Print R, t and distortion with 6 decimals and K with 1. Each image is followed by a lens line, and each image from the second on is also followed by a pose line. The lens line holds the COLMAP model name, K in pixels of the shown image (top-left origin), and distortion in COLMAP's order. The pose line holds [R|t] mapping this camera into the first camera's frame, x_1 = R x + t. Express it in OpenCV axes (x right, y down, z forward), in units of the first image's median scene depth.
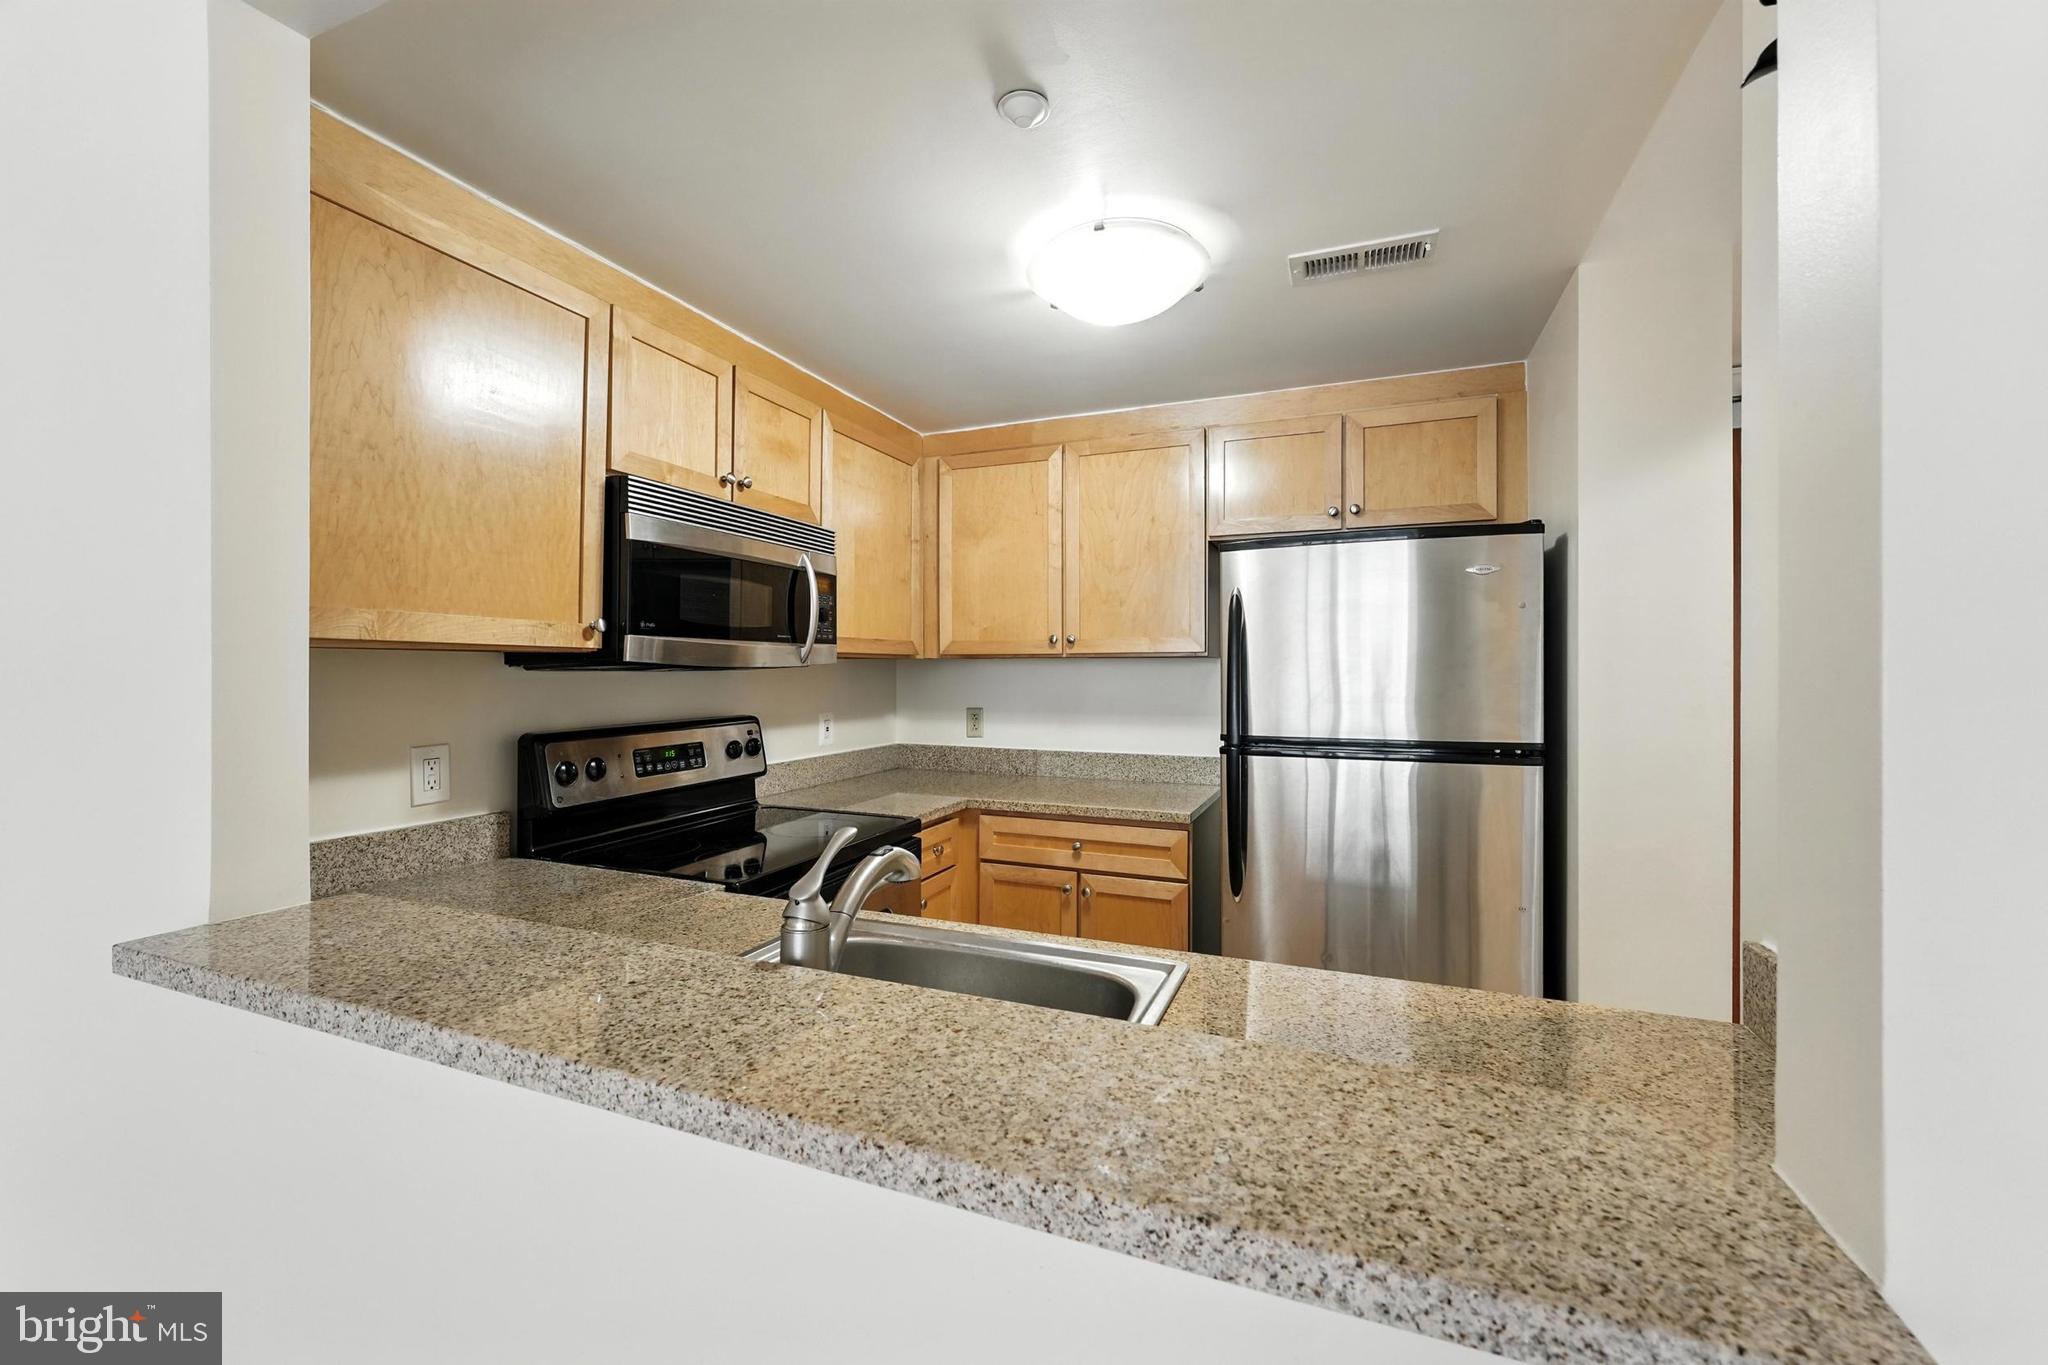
lens RADIAL K [[814.6, 0, 1014.9], [0, 814.6, 672.6], [0, 0, 1]] dist [-0.000661, -0.000066]
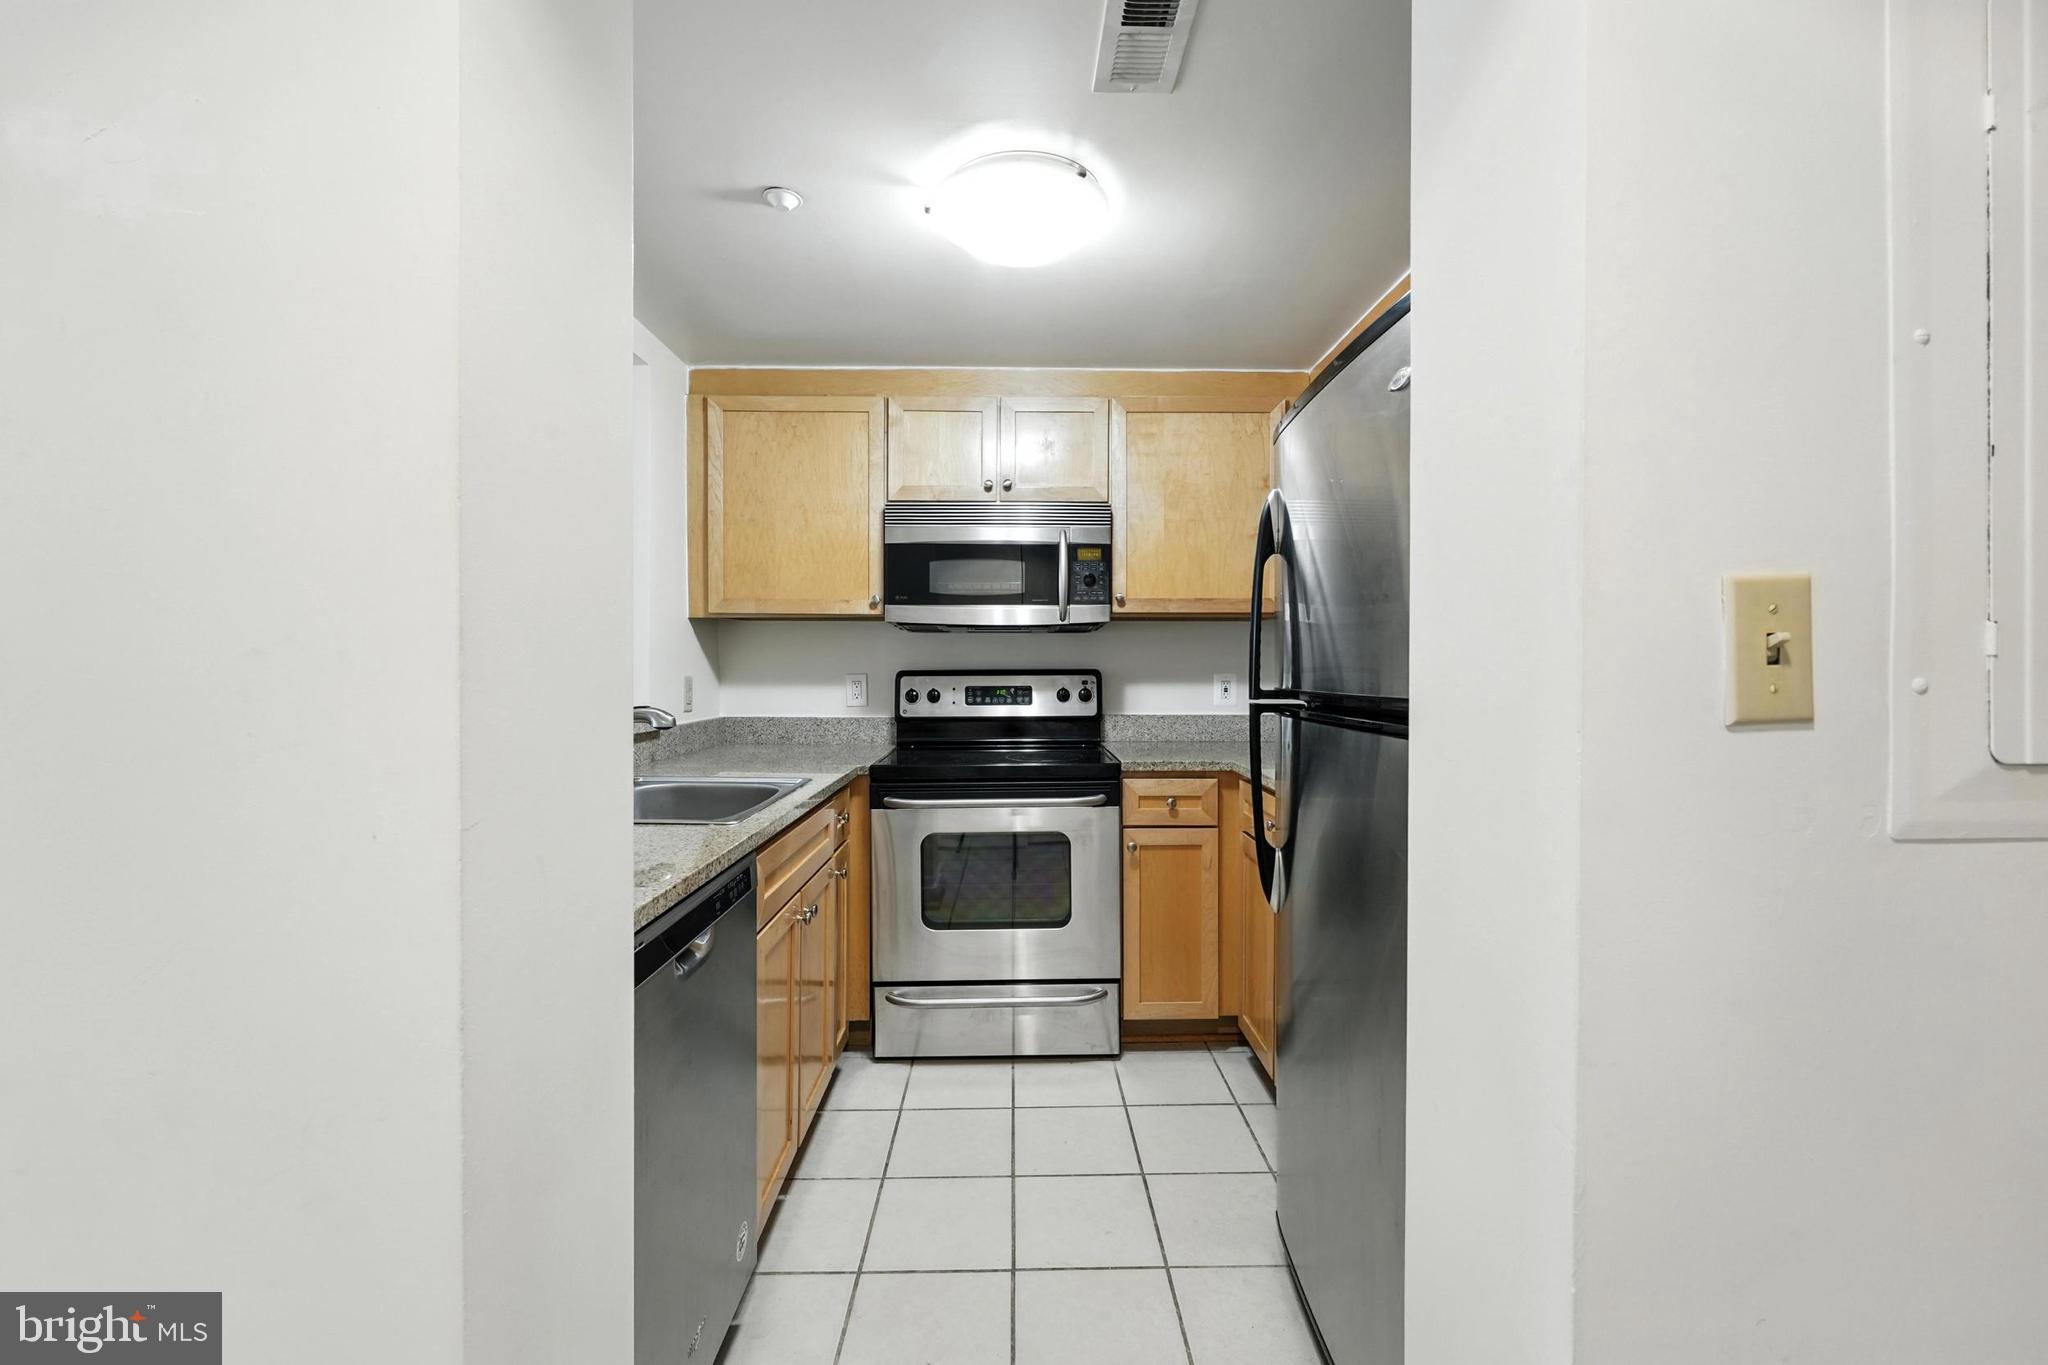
lens RADIAL K [[825.9, 0, 1025.3], [0, 825.9, 689.7], [0, 0, 1]] dist [0.001007, 0.000178]
pose [[0.412946, 0.019365, -0.910550, 0.879567], [-0.002638, 0.999795, 0.020067, 0.069113], [0.910752, -0.005885, 0.412912, 0.469518]]
